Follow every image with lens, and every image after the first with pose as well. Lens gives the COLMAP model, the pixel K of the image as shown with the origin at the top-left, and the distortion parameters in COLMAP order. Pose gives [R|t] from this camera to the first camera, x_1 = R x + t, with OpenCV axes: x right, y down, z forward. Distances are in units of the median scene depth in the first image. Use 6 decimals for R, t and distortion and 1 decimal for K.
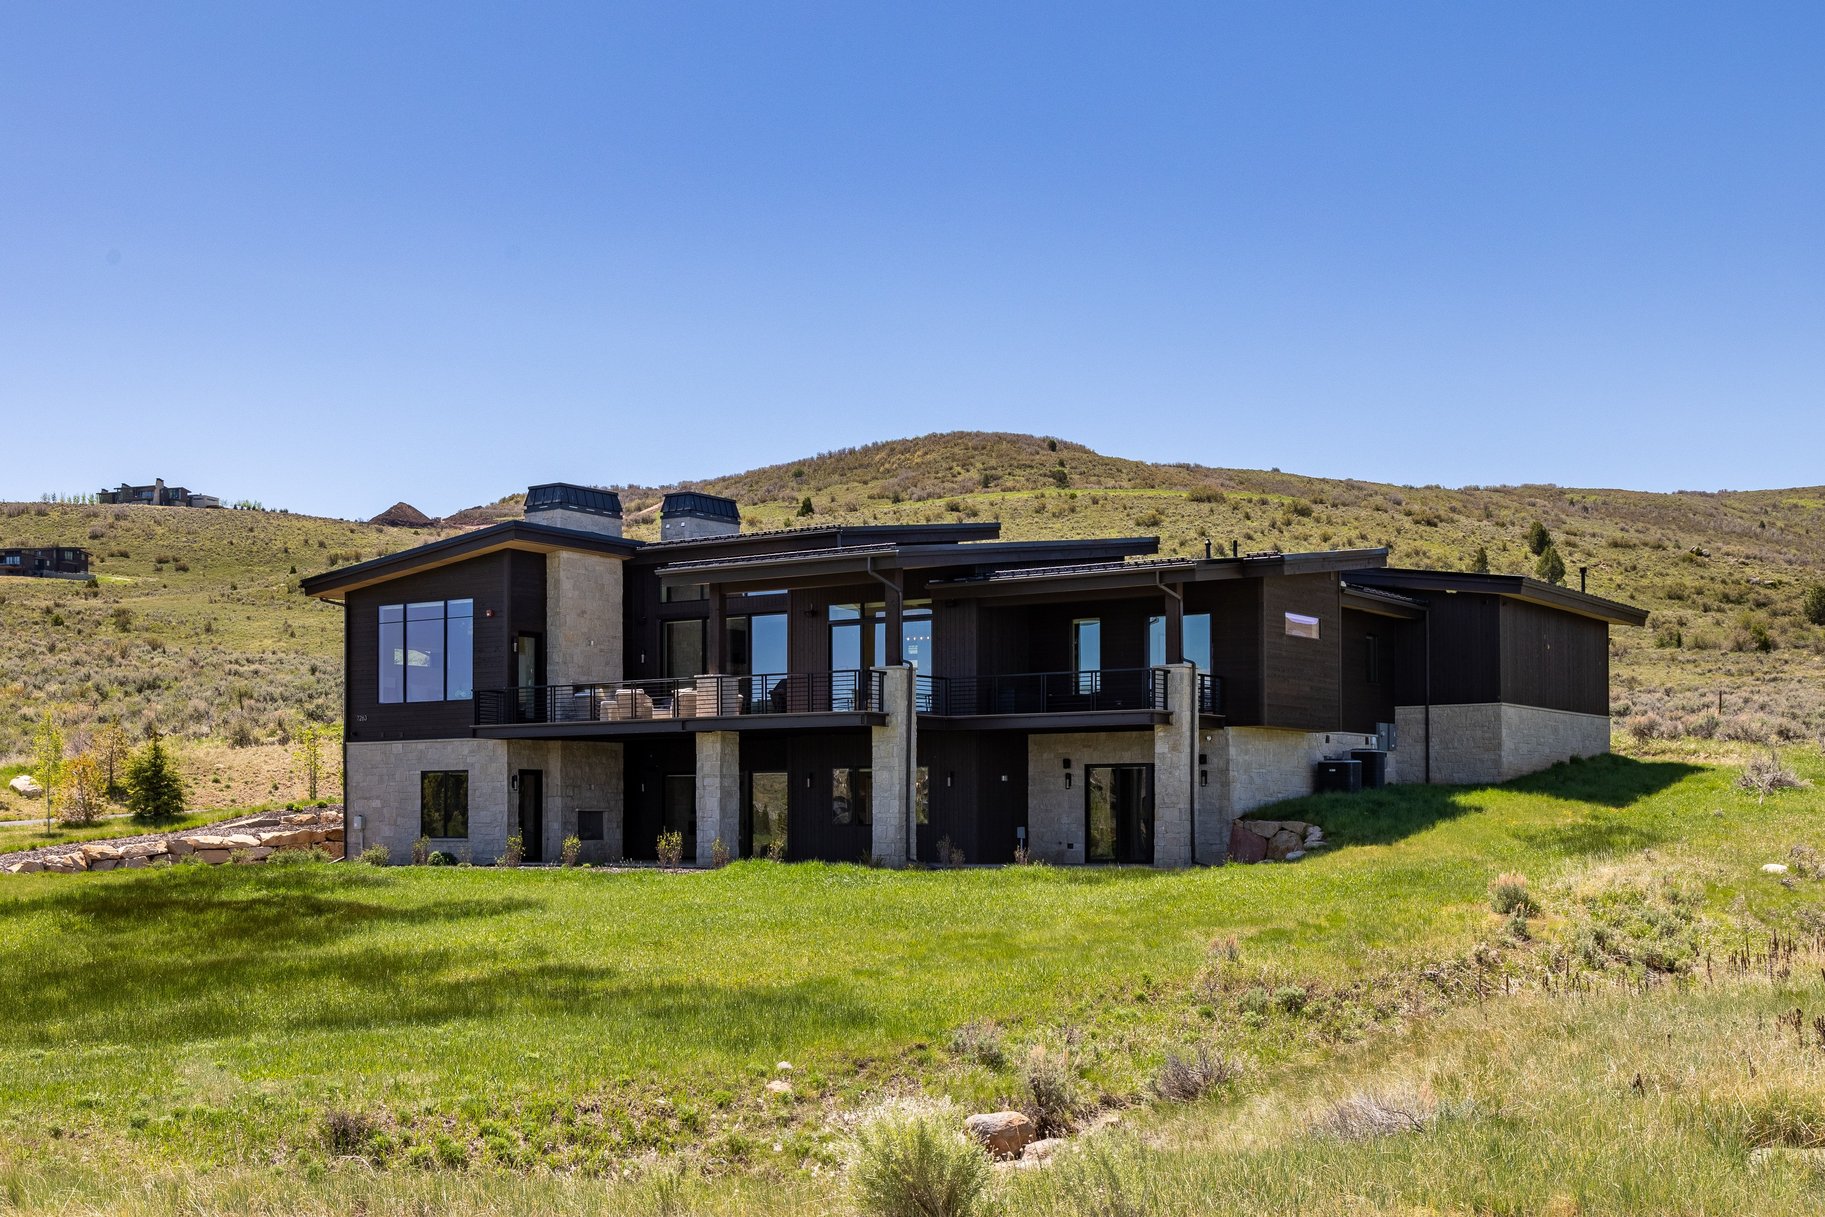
lens RADIAL K [[2208.0, 0, 915.9], [0, 2208.0, 747.2], [0, 0, 1]] dist [0.035161, 0.014026]
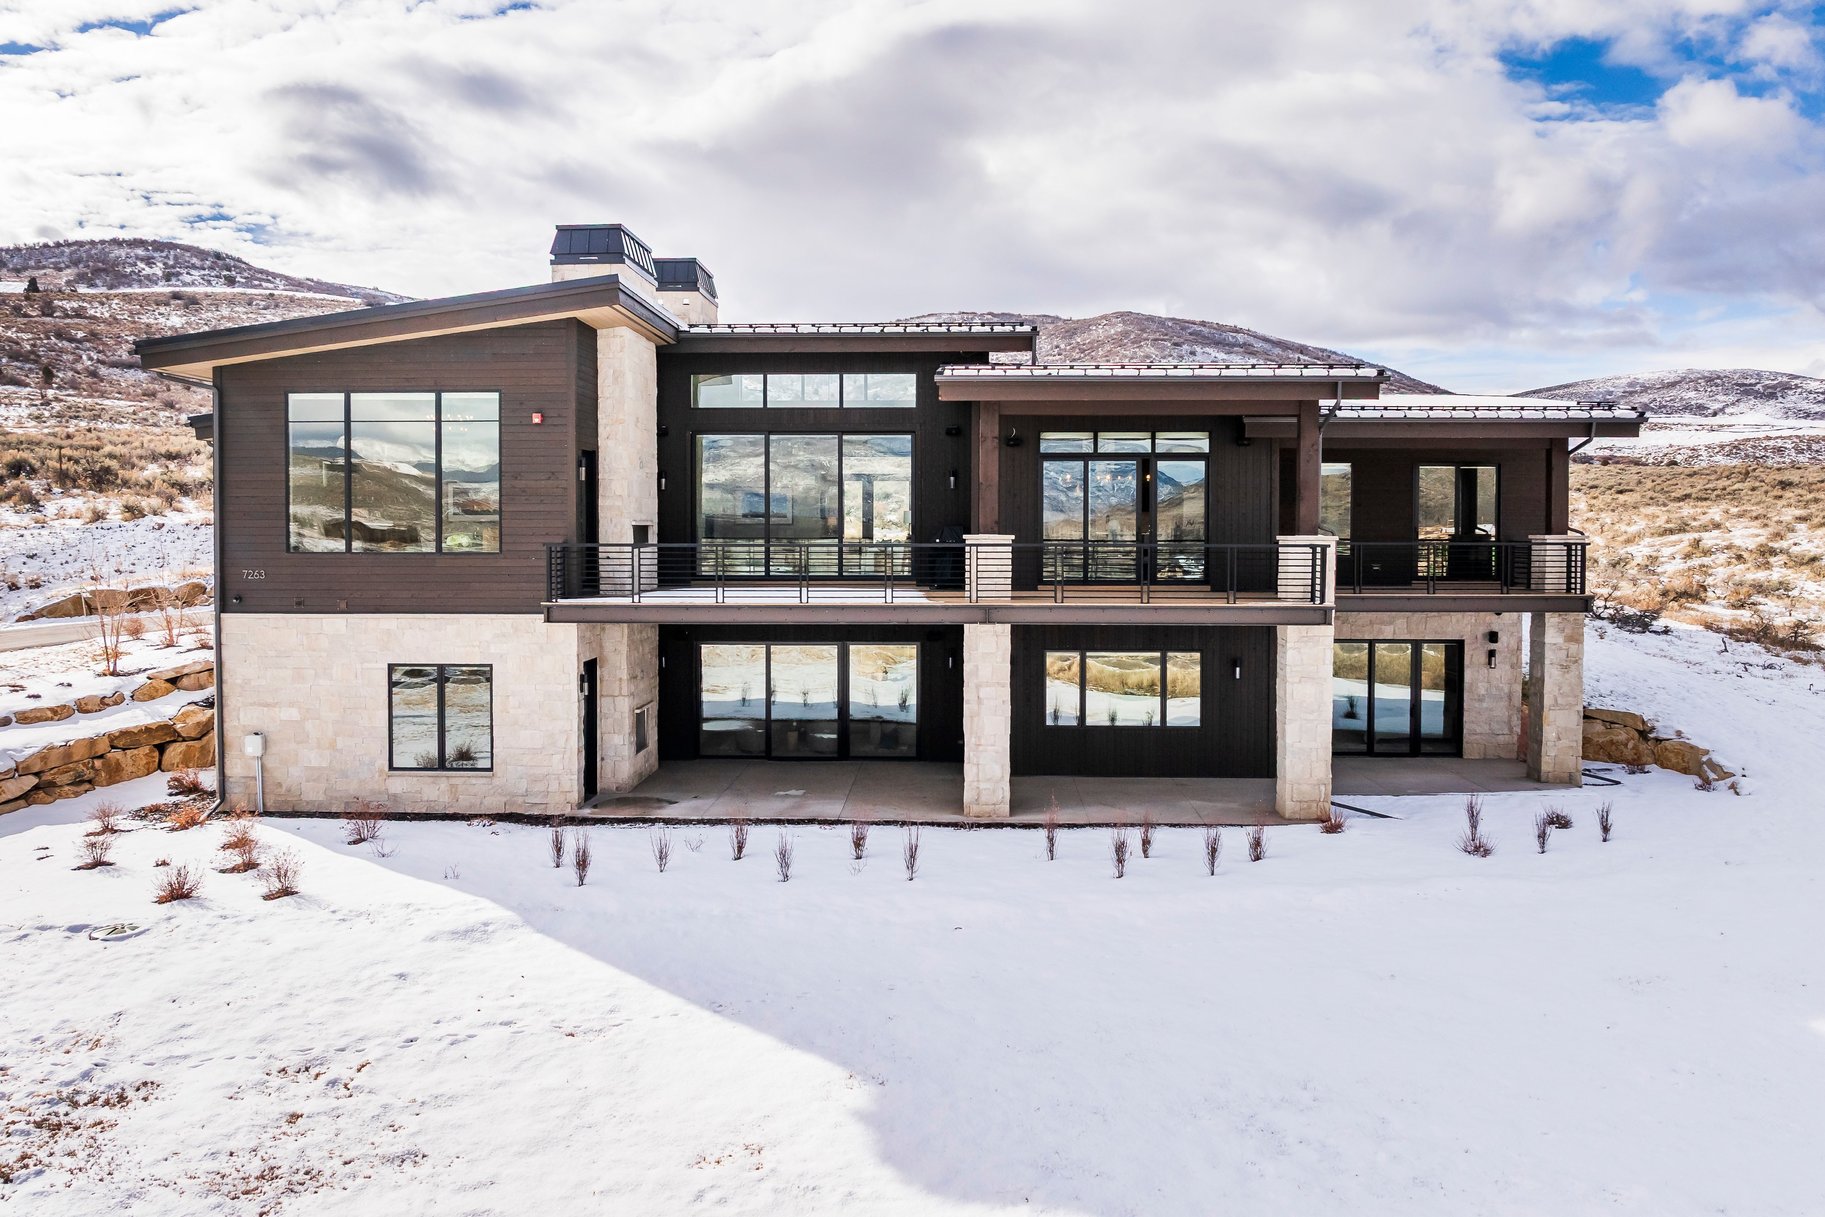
lens RADIAL K [[1368.2, 0, 918.2], [0, 1368.2, 553.0], [0, 0, 1]] dist [-0.002988, 0.000869]
pose [[0.848065, -0.007776, 0.529836, -0.298387], [-0.021662, 0.998548, 0.049327, -0.042531], [-0.529450, -0.053309, 0.846665, 0.586901]]
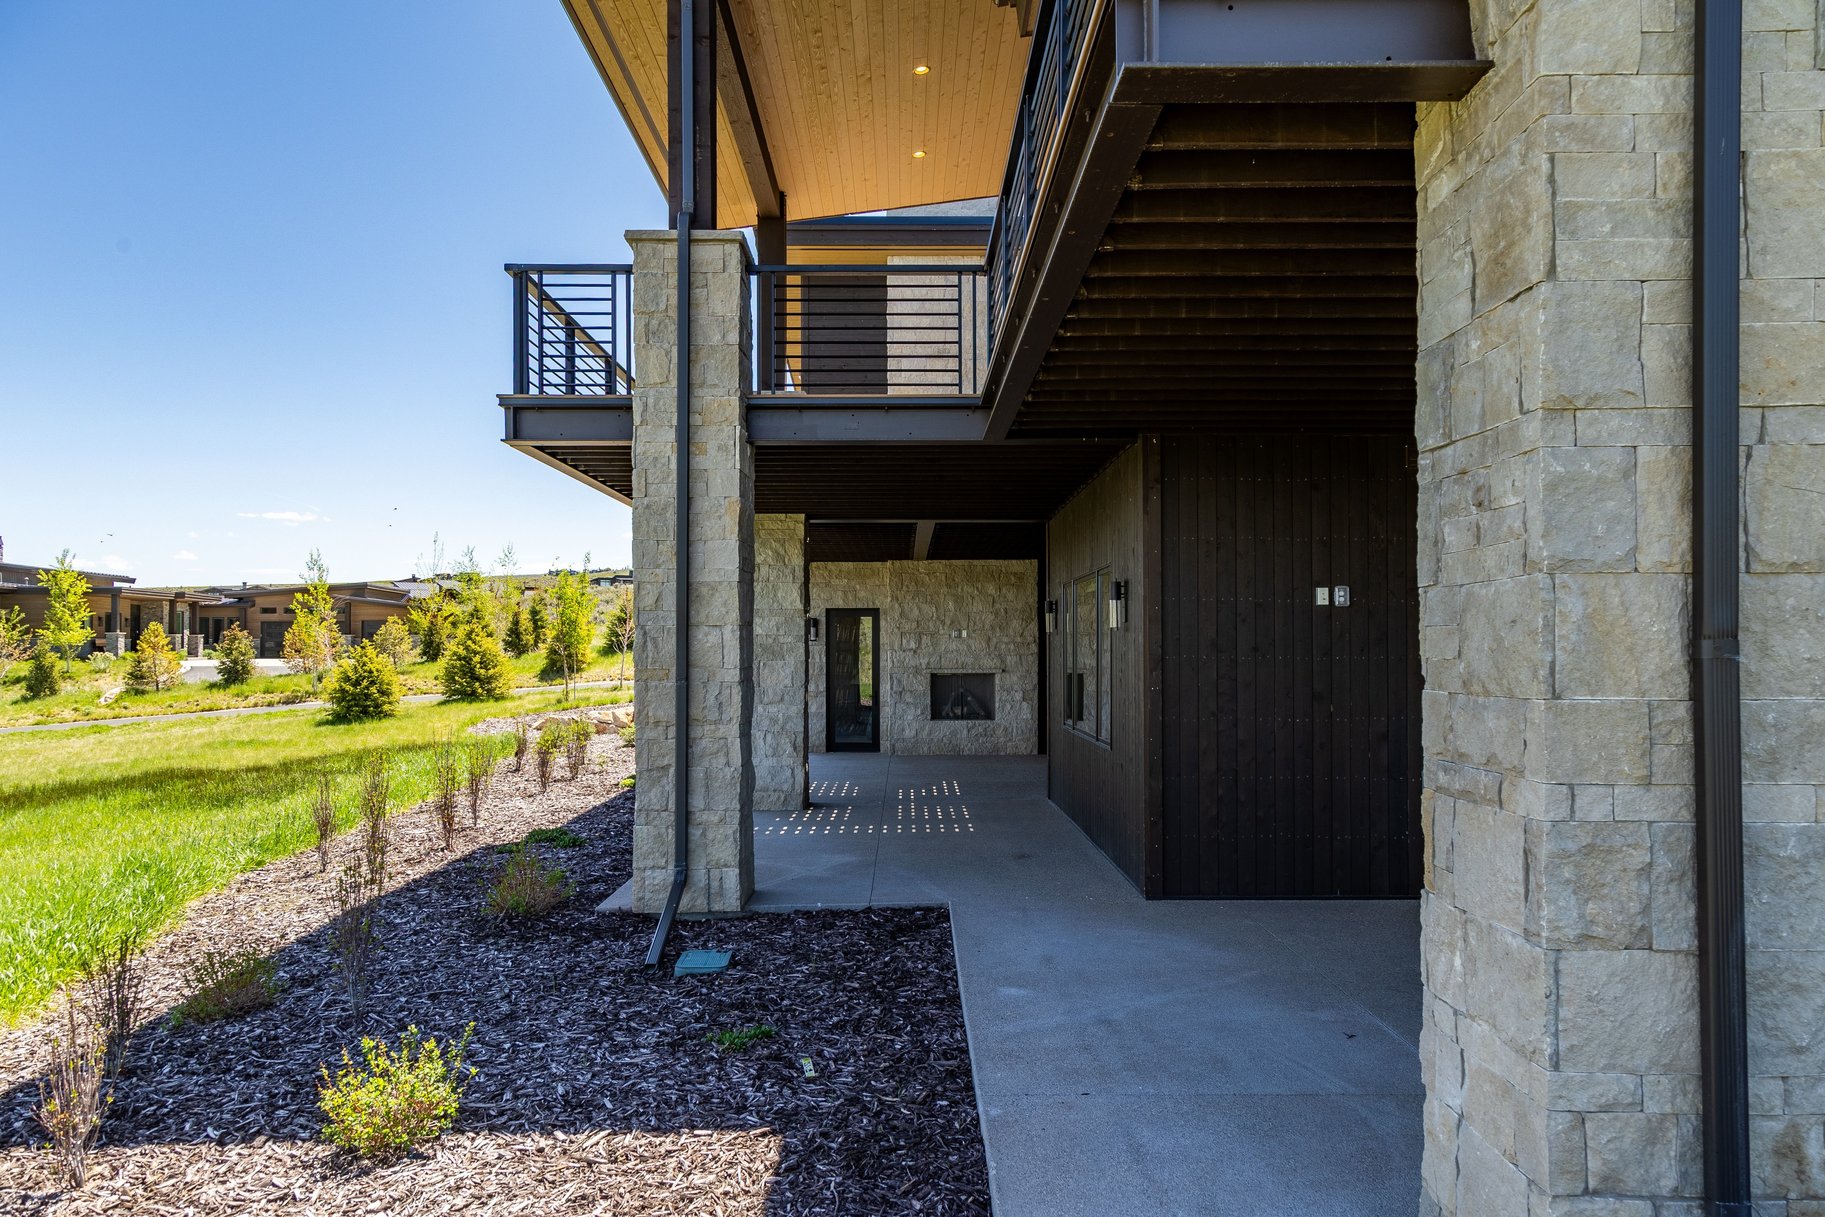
lens RADIAL K [[1234.2, 0, 921.2], [0, 1234.2, 630.2], [0, 0, 1]] dist [0.019458, 0.000658]
pose [[0.574948, -0.011860, -0.818104, 0.126453], [0.029140, 0.999557, 0.005989, 0.014435], [0.817671, -0.027283, 0.575039, 0.786710]]
